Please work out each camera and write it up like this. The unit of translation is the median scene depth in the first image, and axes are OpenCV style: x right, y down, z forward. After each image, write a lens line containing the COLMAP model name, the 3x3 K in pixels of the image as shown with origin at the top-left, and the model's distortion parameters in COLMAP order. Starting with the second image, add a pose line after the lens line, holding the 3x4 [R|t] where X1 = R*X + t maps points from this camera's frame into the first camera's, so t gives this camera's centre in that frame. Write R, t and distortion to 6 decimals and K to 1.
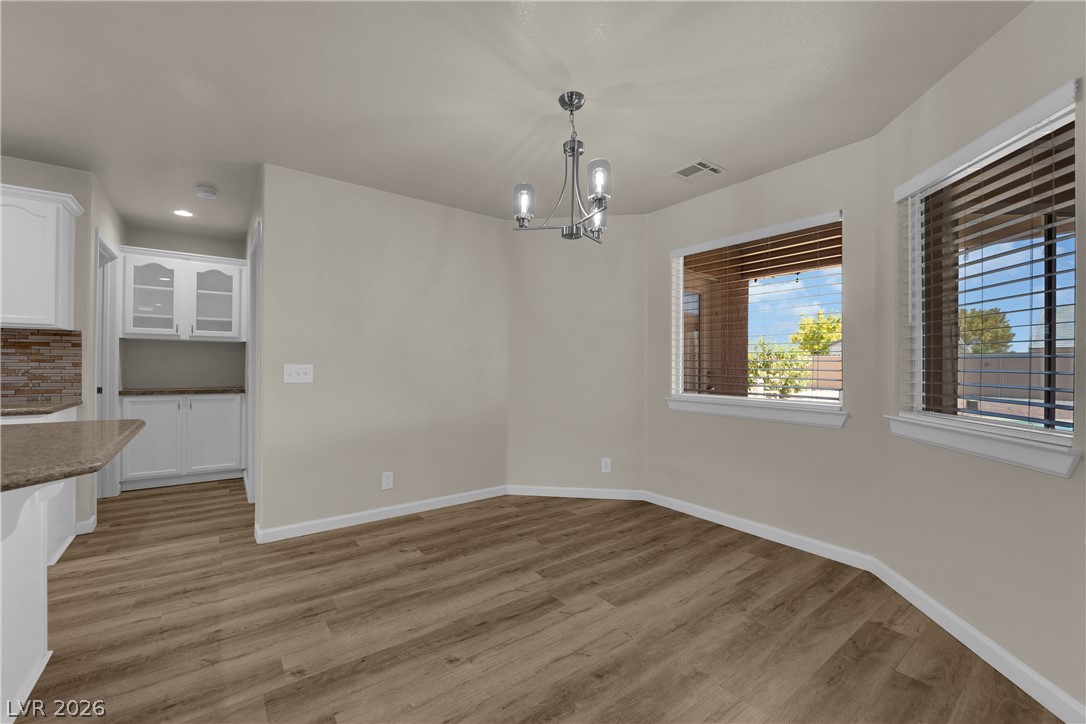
lens RADIAL K [[438.4, 0, 538.2], [0, 438.4, 364.1], [0, 0, 1]] dist [-0.010890, -0.002786]
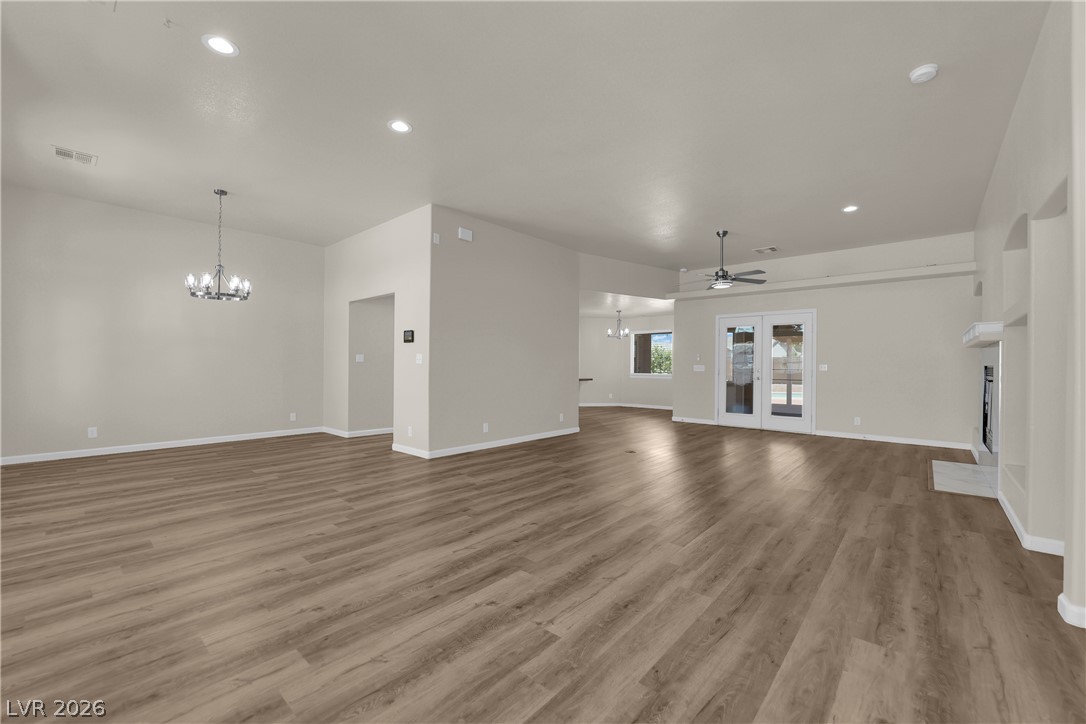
lens RADIAL K [[438.4, 0, 539.3], [0, 438.4, 365.3], [0, 0, 1]] dist [-0.010890, -0.002786]
pose [[0.978915, 0.000645, 0.204269, -1.023714], [-0.001083, 0.999997, 0.002035, -0.001174], [-0.204267, -0.002214, 0.978913, -2.057638]]
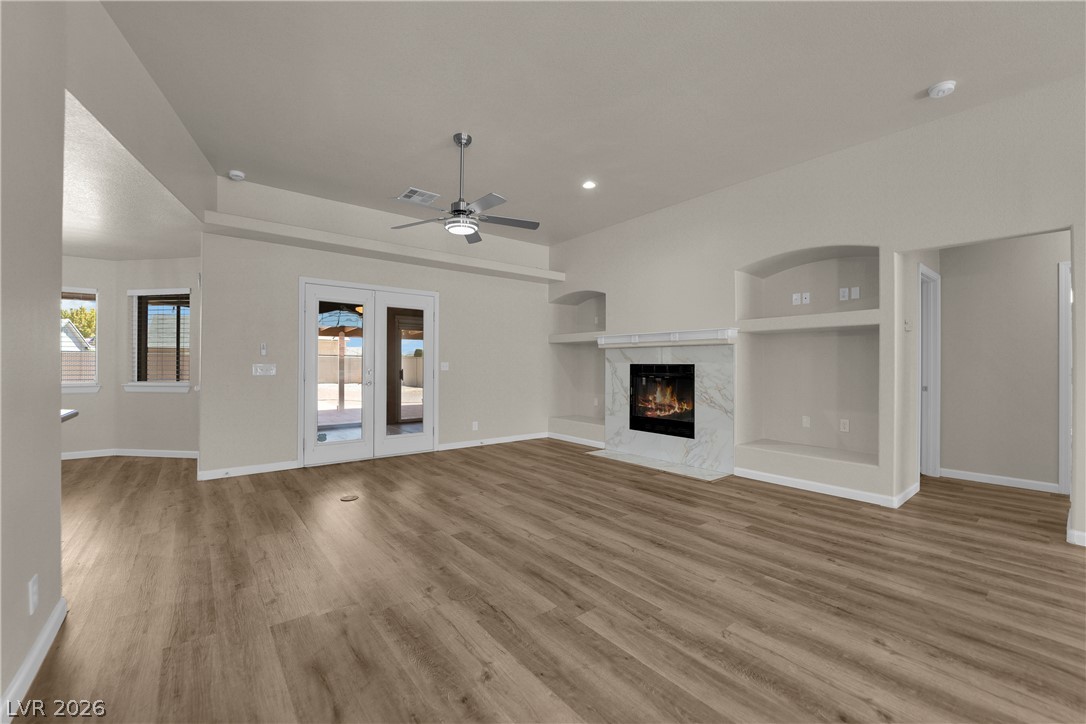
lens RADIAL K [[438.4, 0, 541.0], [0, 438.4, 364.5], [0, 0, 1]] dist [-0.010890, -0.002786]
pose [[-0.034285, -0.006727, 0.999389, -0.985412], [-0.002852, 0.999974, 0.006633, -0.006499], [-0.999408, -0.002623, -0.034303, -0.722857]]
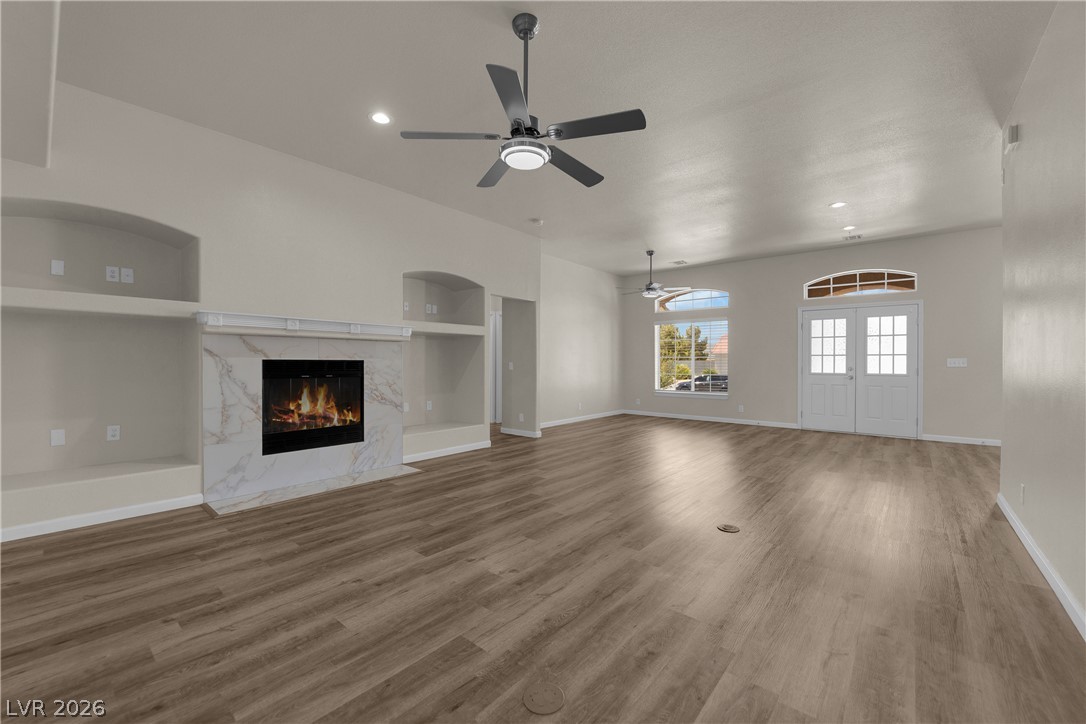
lens RADIAL K [[438.4, 0, 538.9], [0, 438.4, 362.7], [0, 0, 1]] dist [-0.010890, -0.002786]
pose [[-0.973908, -0.008661, -0.226777, 0.114564], [-0.009150, 0.999958, 0.001106, 0.001141], [0.226757, 0.003152, -0.973946, 0.057422]]
